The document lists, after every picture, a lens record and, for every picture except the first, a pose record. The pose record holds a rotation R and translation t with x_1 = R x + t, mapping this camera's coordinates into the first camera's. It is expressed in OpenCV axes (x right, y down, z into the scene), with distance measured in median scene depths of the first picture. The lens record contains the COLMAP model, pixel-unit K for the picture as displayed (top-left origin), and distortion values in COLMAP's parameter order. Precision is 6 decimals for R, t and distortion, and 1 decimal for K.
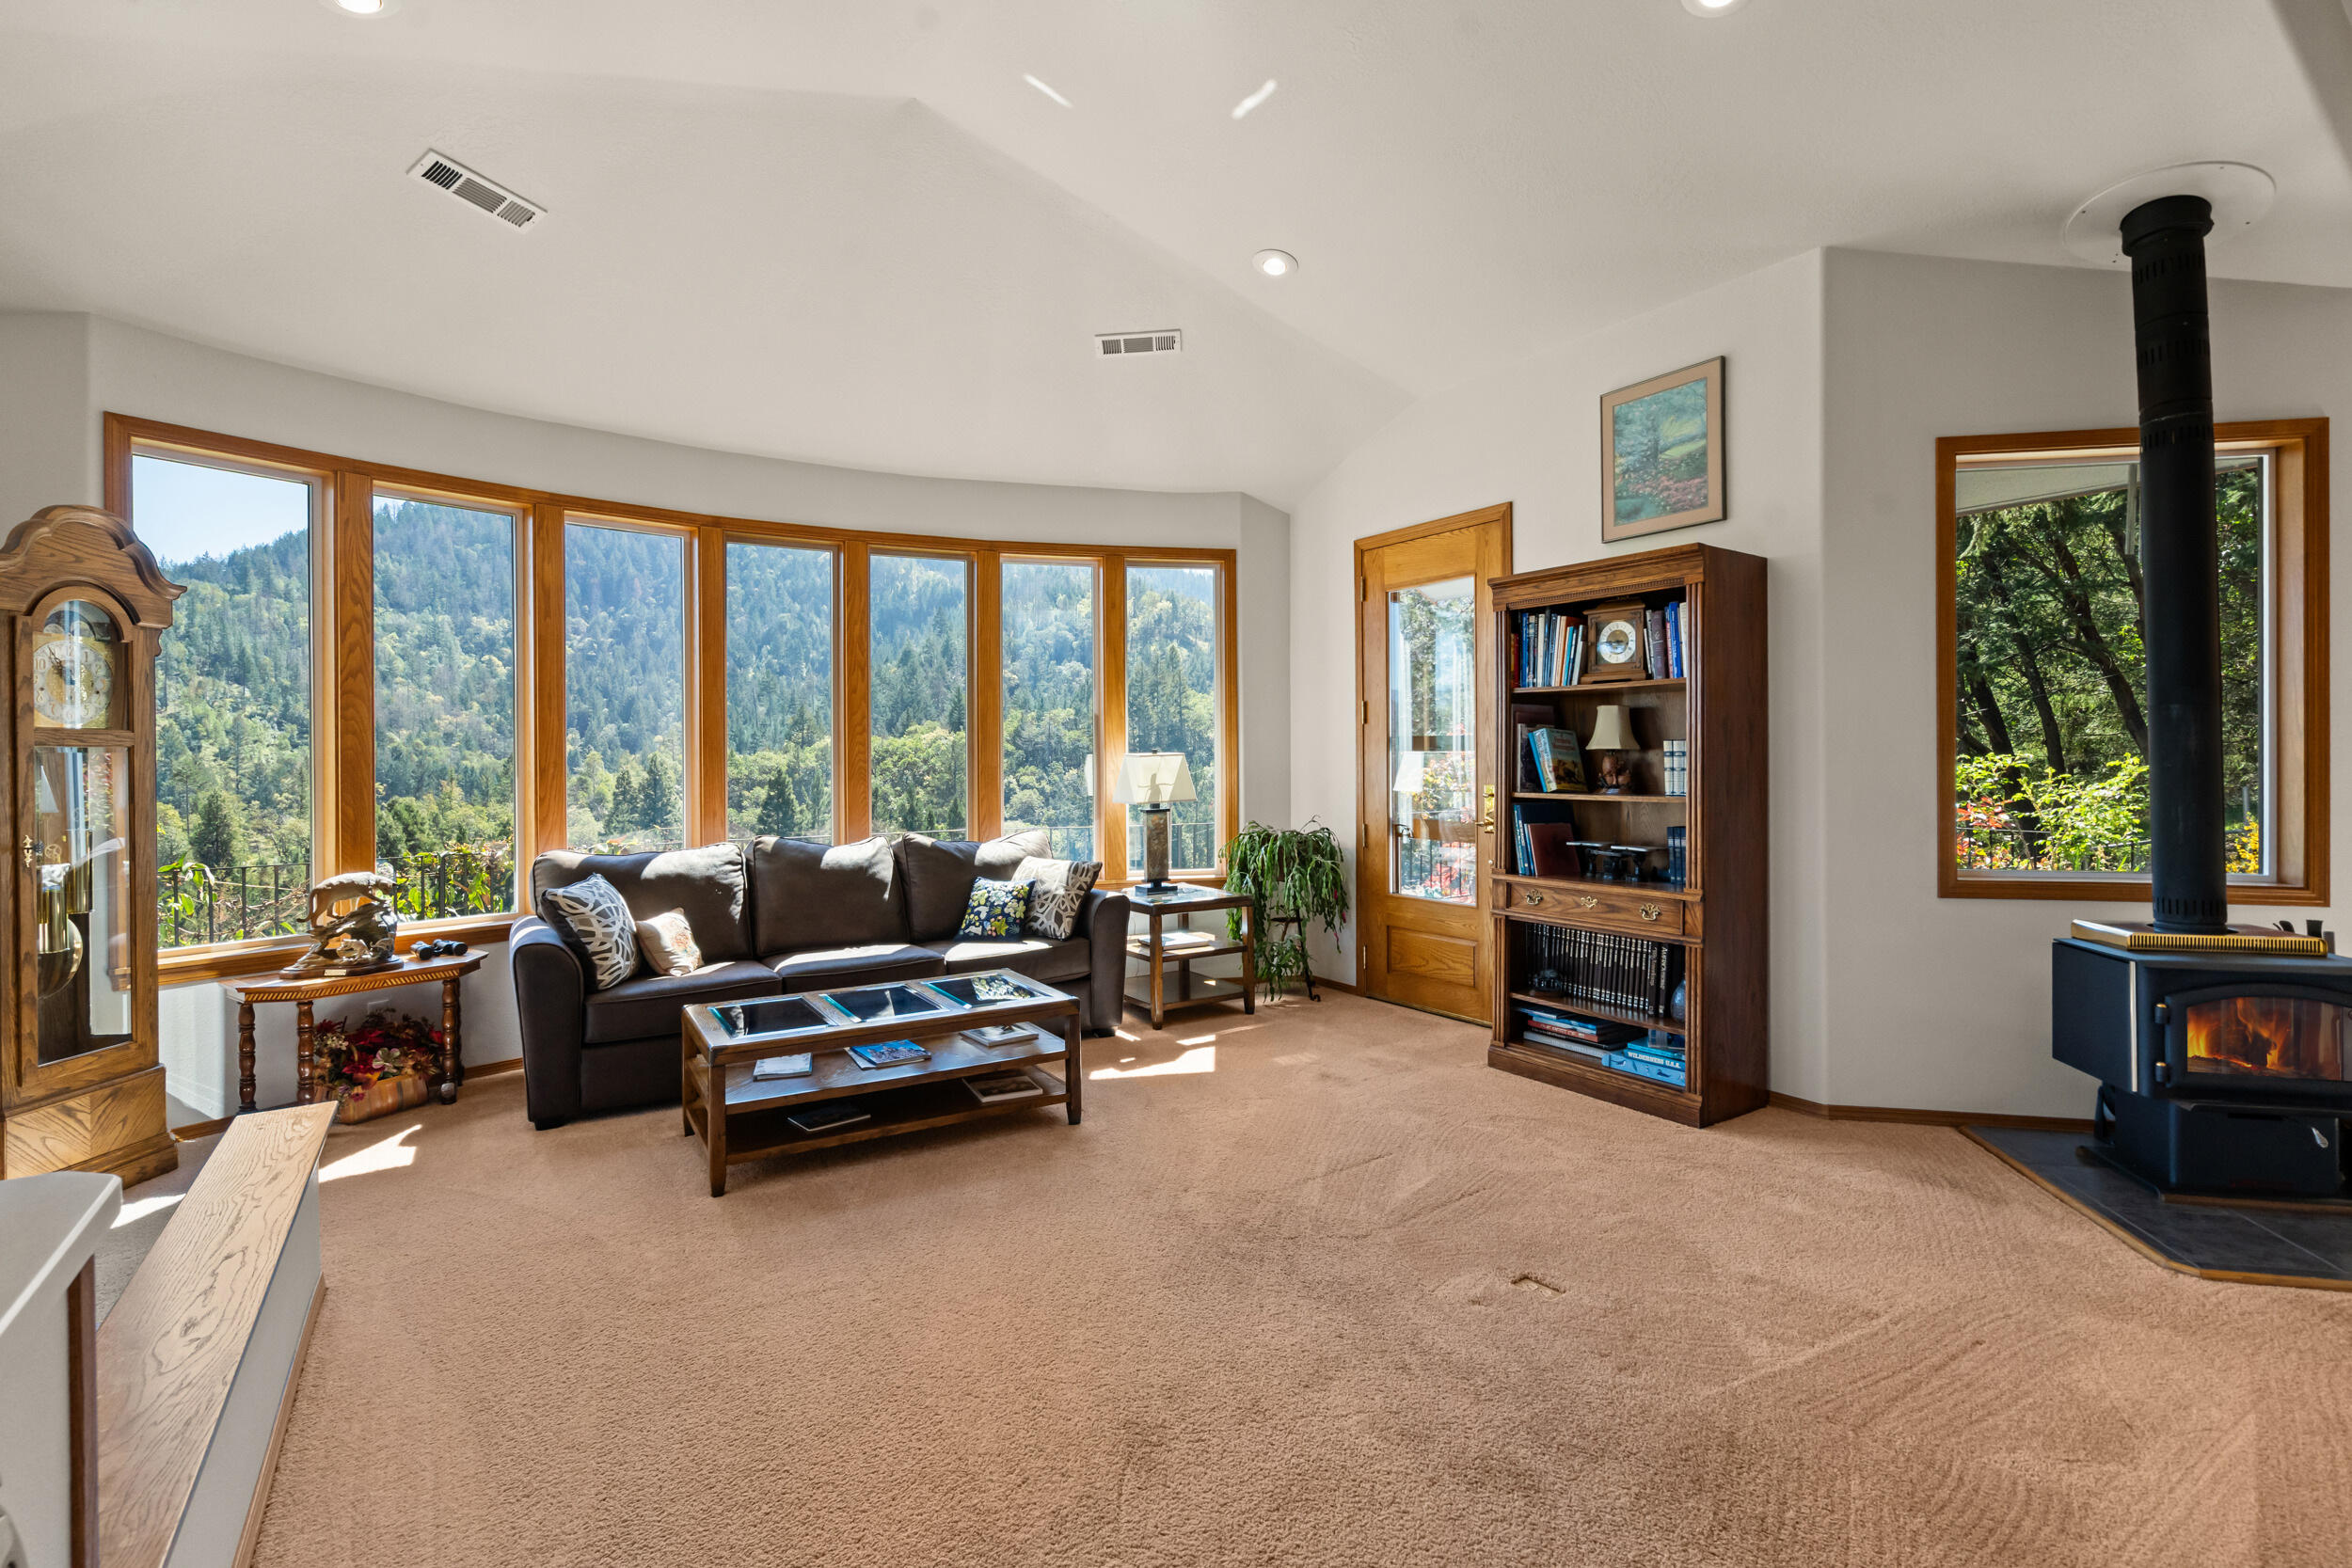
lens RADIAL K [[1063.7, 0, 1188.6], [0, 1063.7, 774.7], [0, 0, 1]] dist [-0.005963, 0.002912]
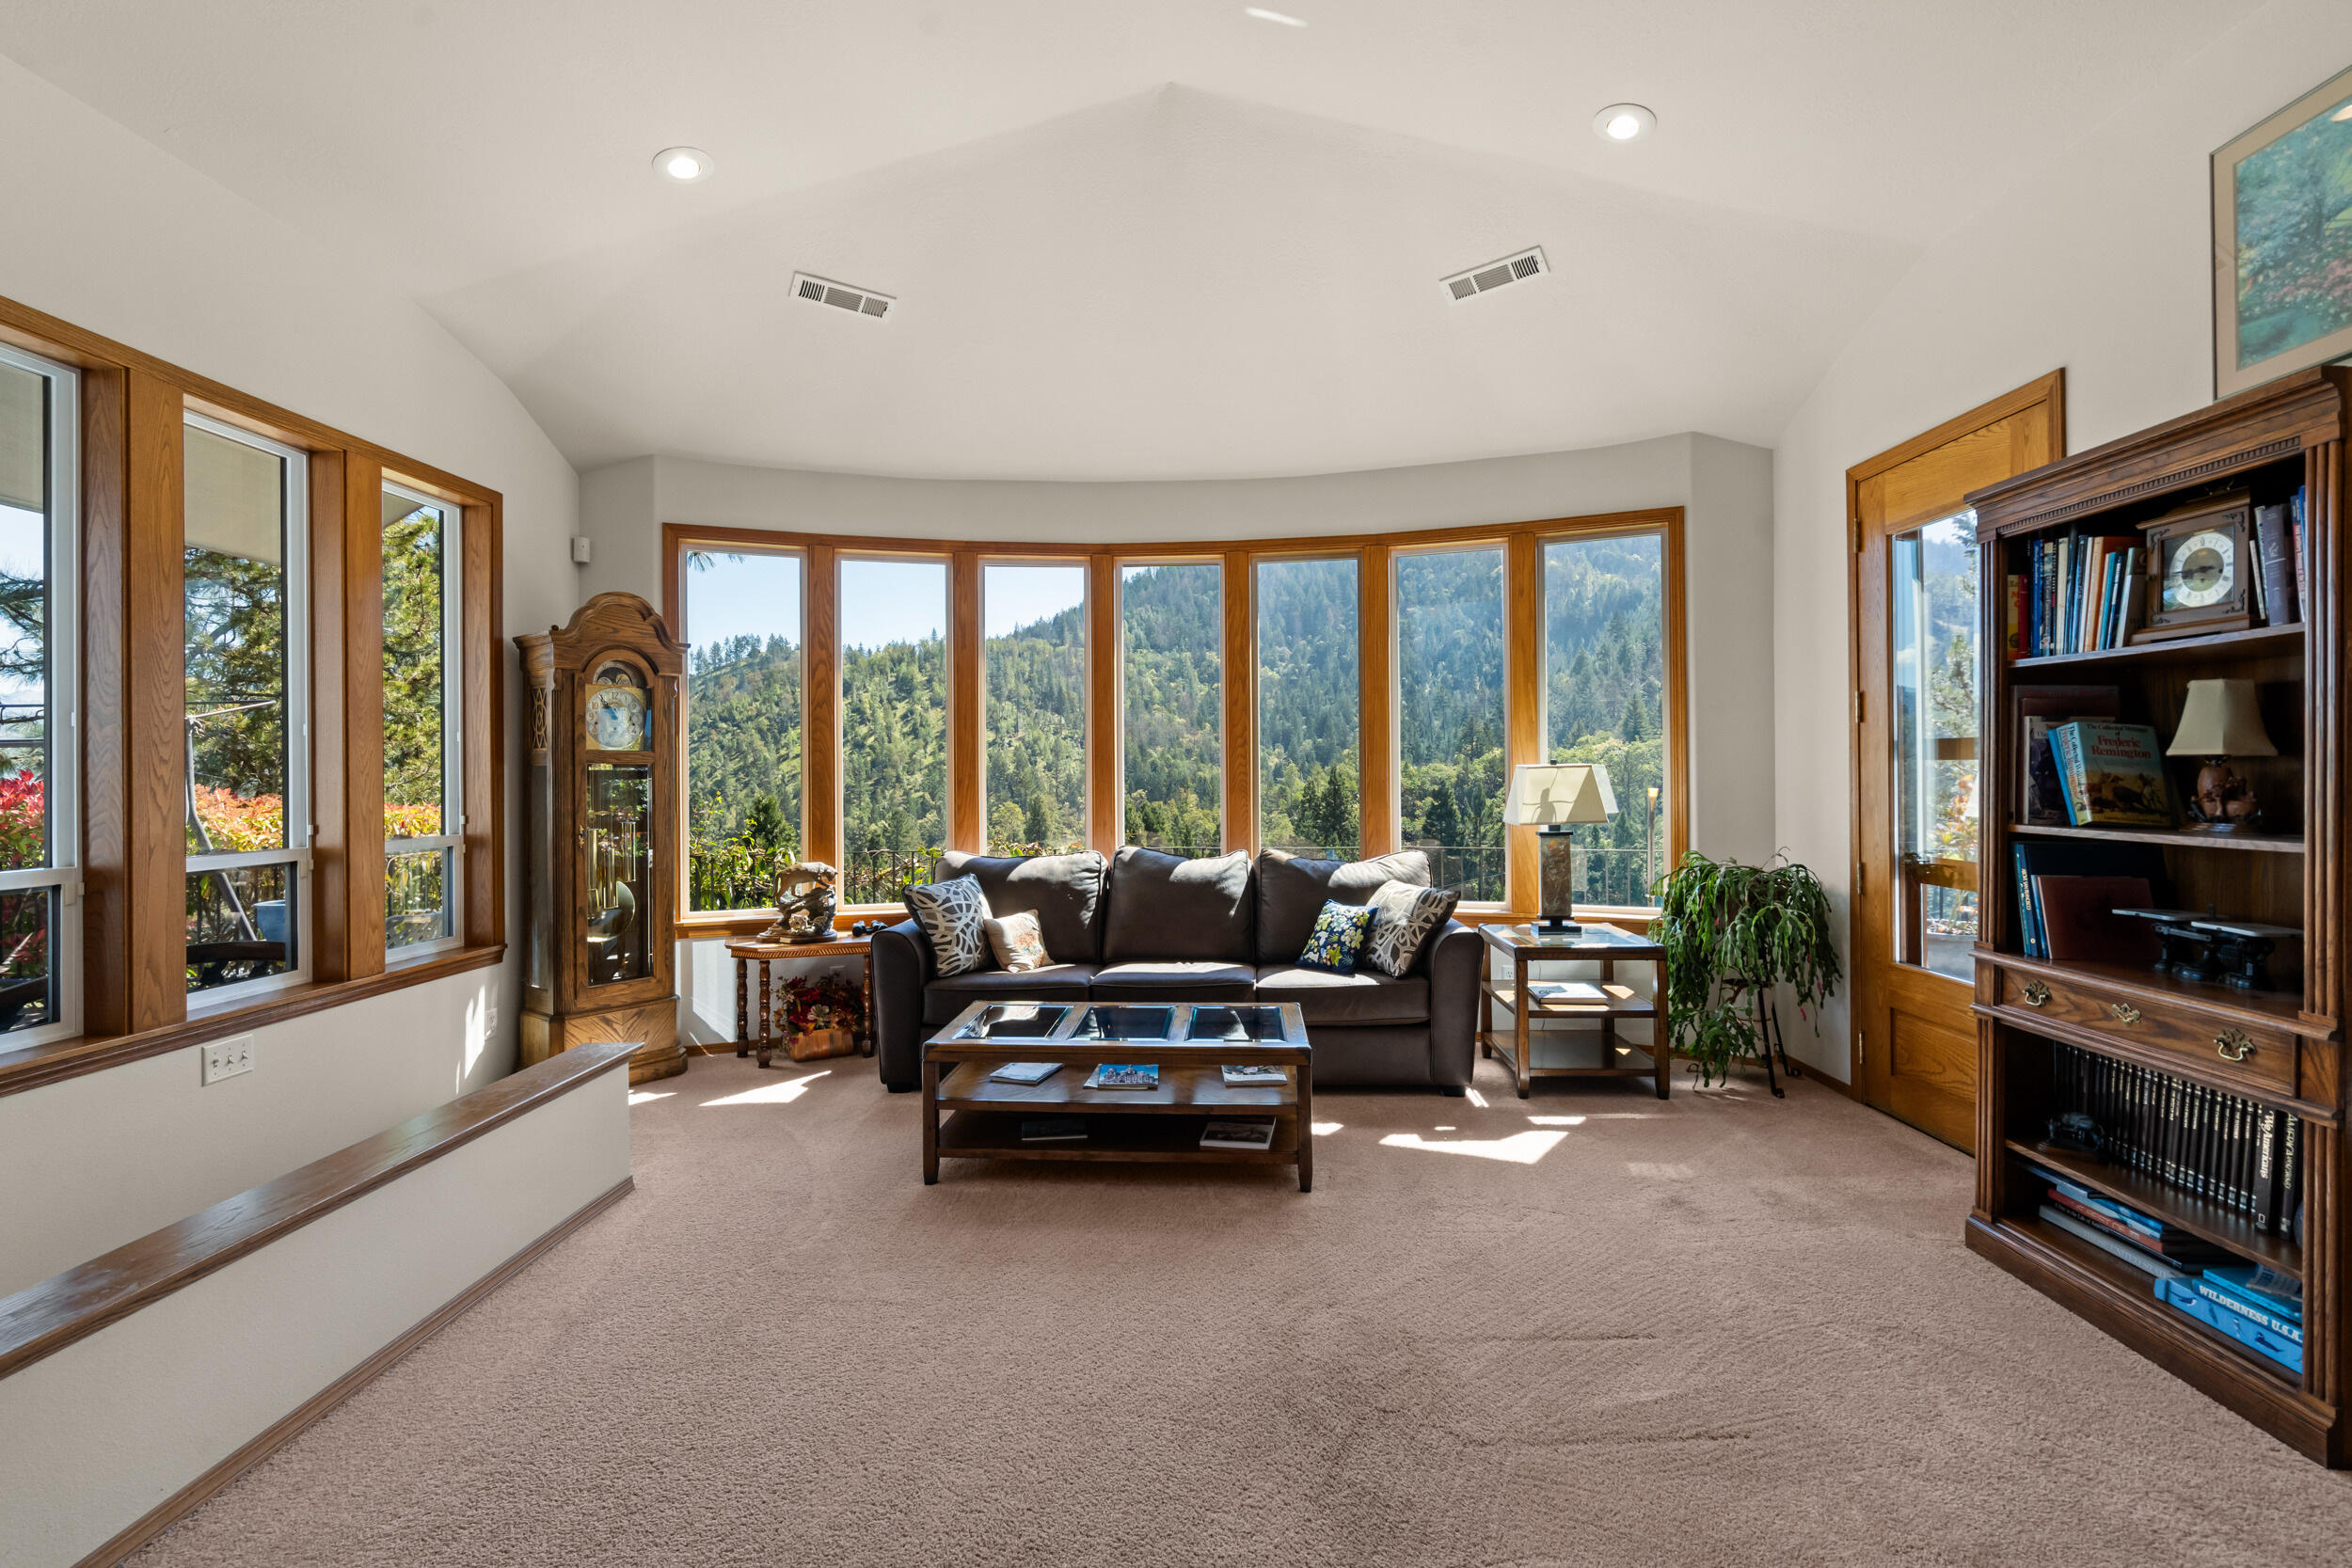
lens RADIAL K [[1063.7, 0, 1182.0], [0, 1063.7, 782.9], [0, 0, 1]] dist [-0.005963, 0.002912]
pose [[0.816990, 0.006102, -0.576619, 0.274954], [-0.007711, 0.999970, -0.000342, -0.004292], [0.576600, 0.004726, 0.817013, 0.202978]]
